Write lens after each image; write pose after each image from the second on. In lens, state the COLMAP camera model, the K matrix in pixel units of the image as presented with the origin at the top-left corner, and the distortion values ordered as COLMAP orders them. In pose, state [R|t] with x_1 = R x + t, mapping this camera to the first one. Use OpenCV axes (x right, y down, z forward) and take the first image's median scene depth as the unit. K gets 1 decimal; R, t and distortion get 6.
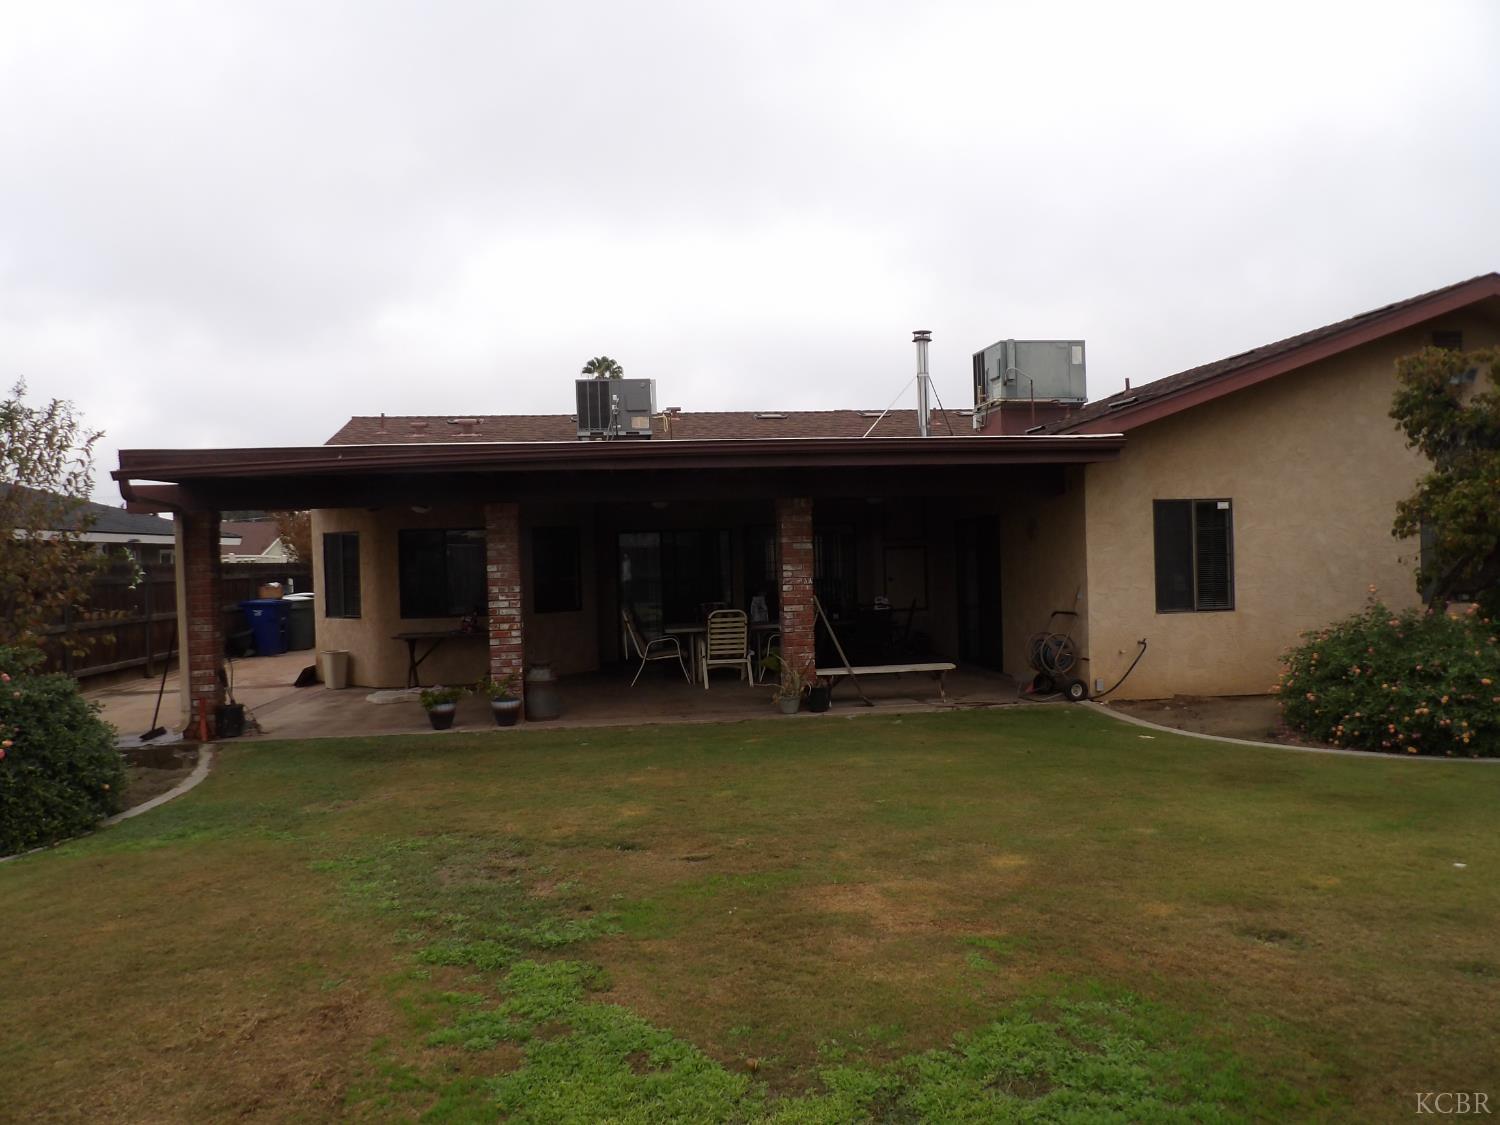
lens RADIAL K [[1083.7, 0, 741.4], [0, 1083.7, 559.9], [0, 0, 1]] dist [-0.032614, 0.045908]
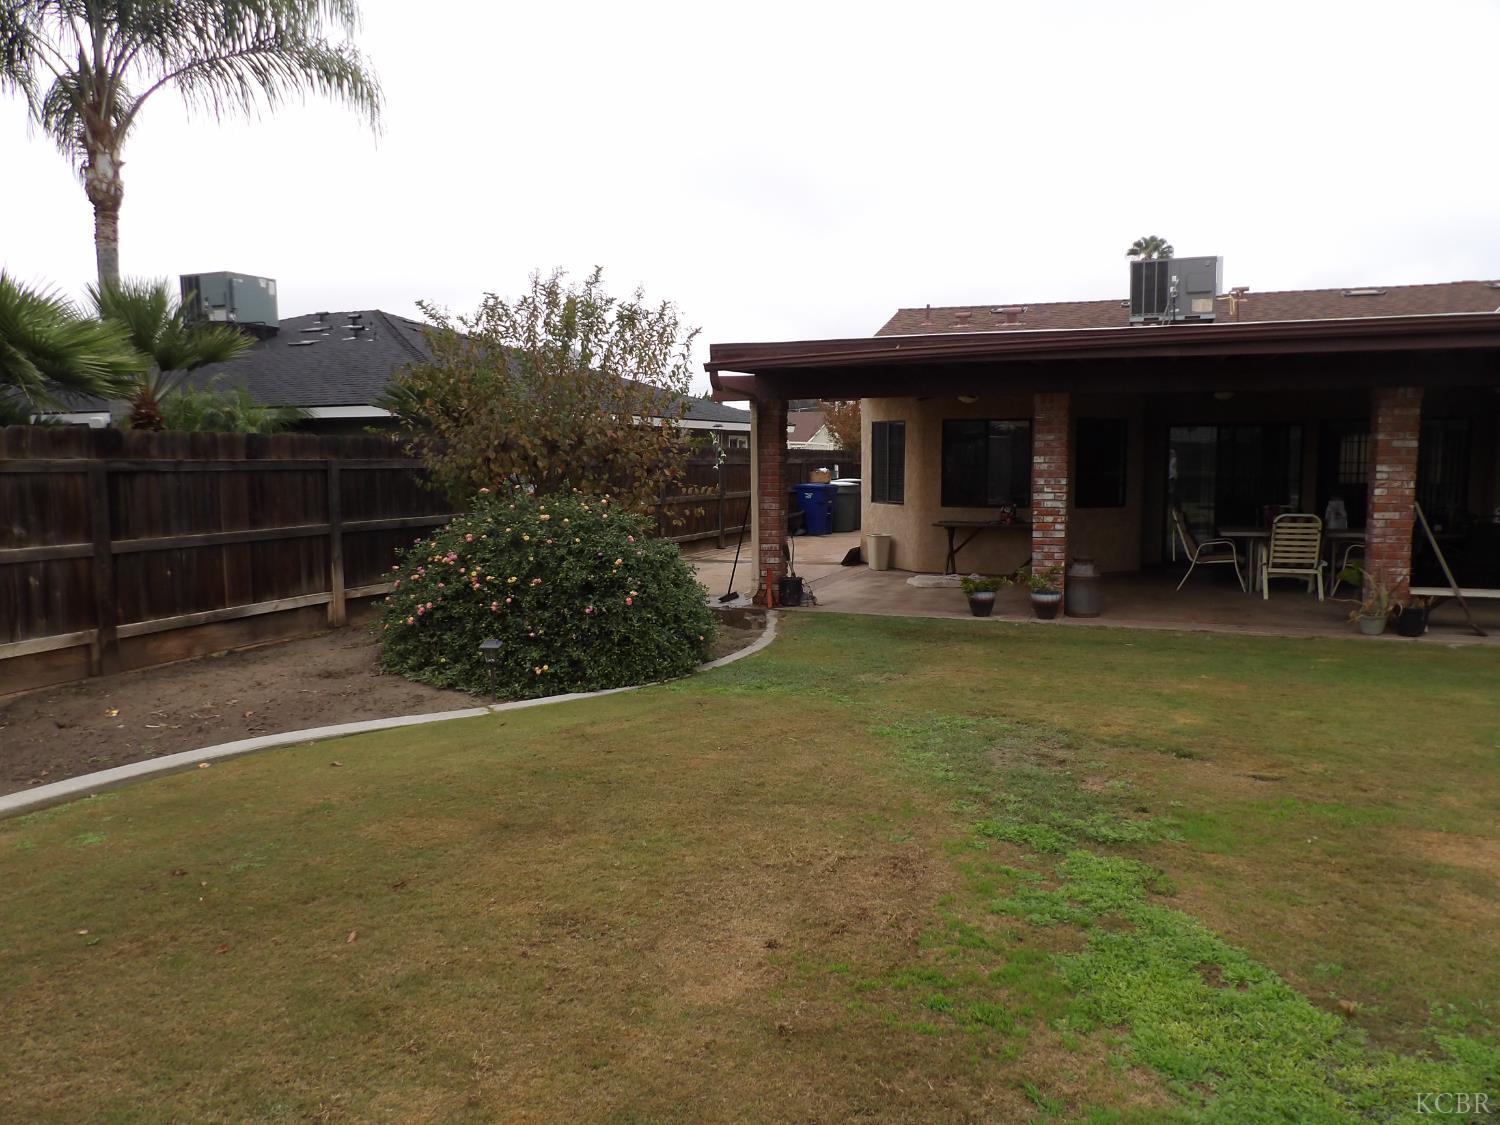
lens RADIAL K [[1083.7, 0, 741.4], [0, 1083.7, 559.9], [0, 0, 1]] dist [-0.032614, 0.045908]
pose [[0.889346, 0.069213, -0.451965, -0.028492], [-0.024466, 0.994264, 0.104116, 0.004017], [0.456579, -0.081537, 0.885939, -0.006335]]
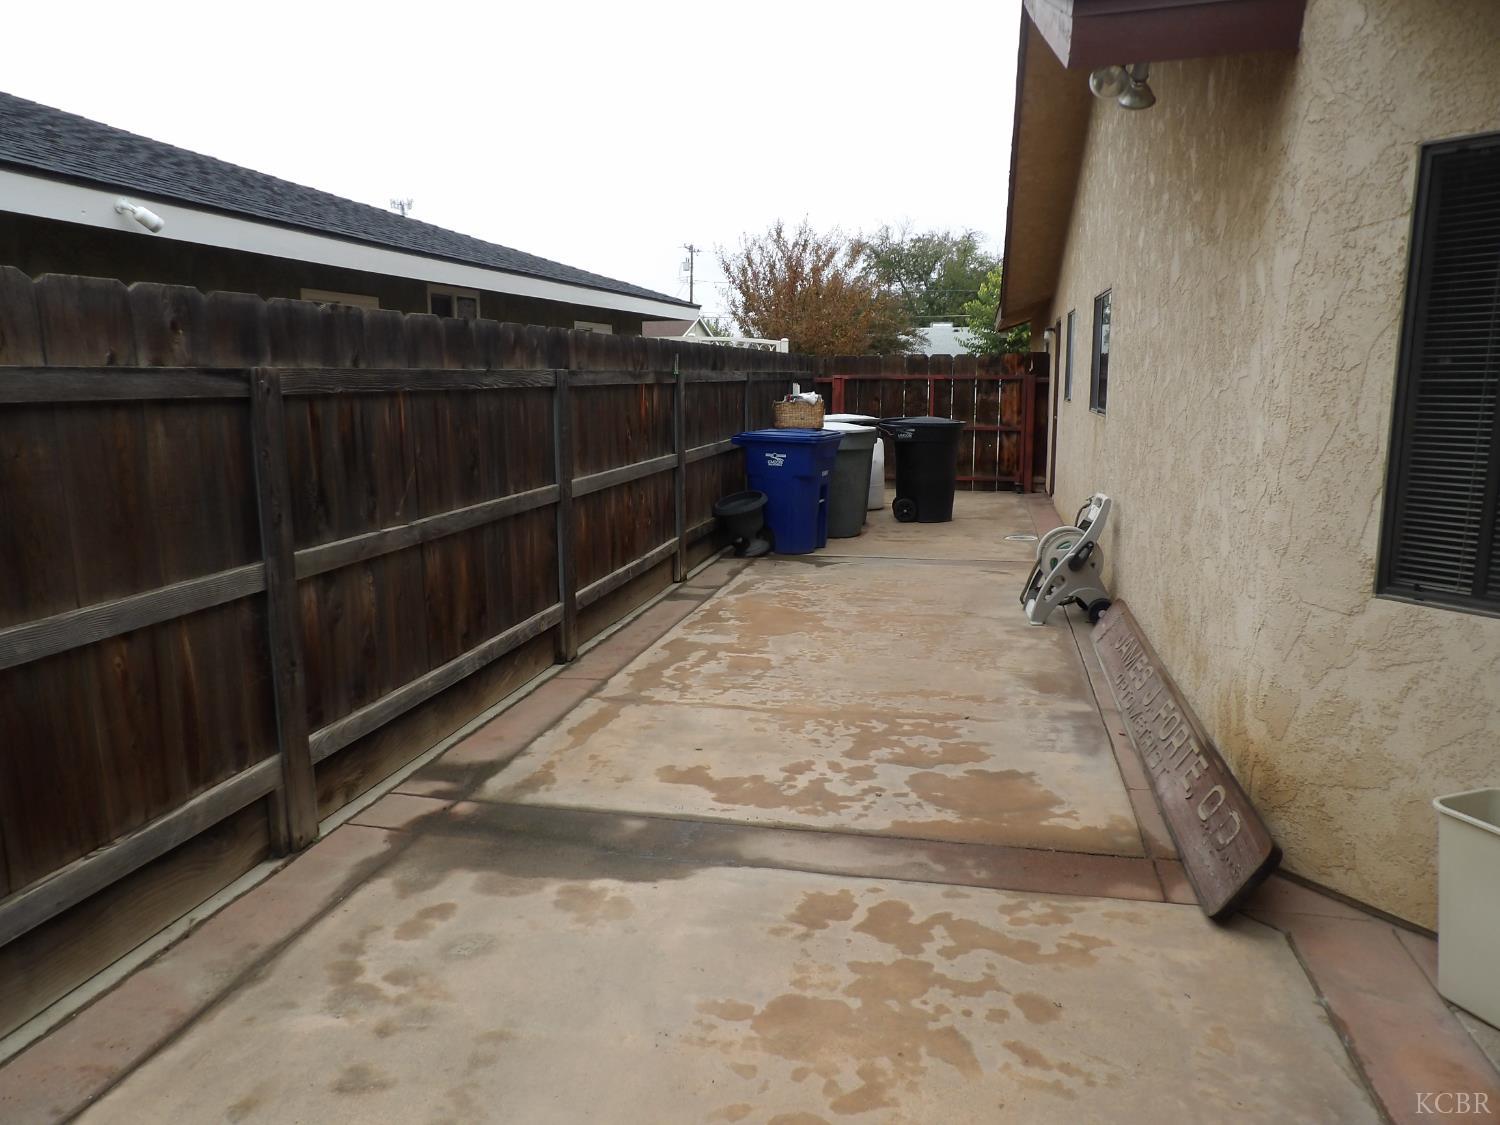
lens RADIAL K [[1083.7, 0, 741.4], [0, 1083.7, 559.9], [0, 0, 1]] dist [-0.032614, 0.045908]
pose [[0.945702, 0.076830, -0.315825, -0.819465], [-0.021419, 0.984281, 0.175305, 0.029777], [0.324329, -0.159021, 0.932482, 1.472328]]
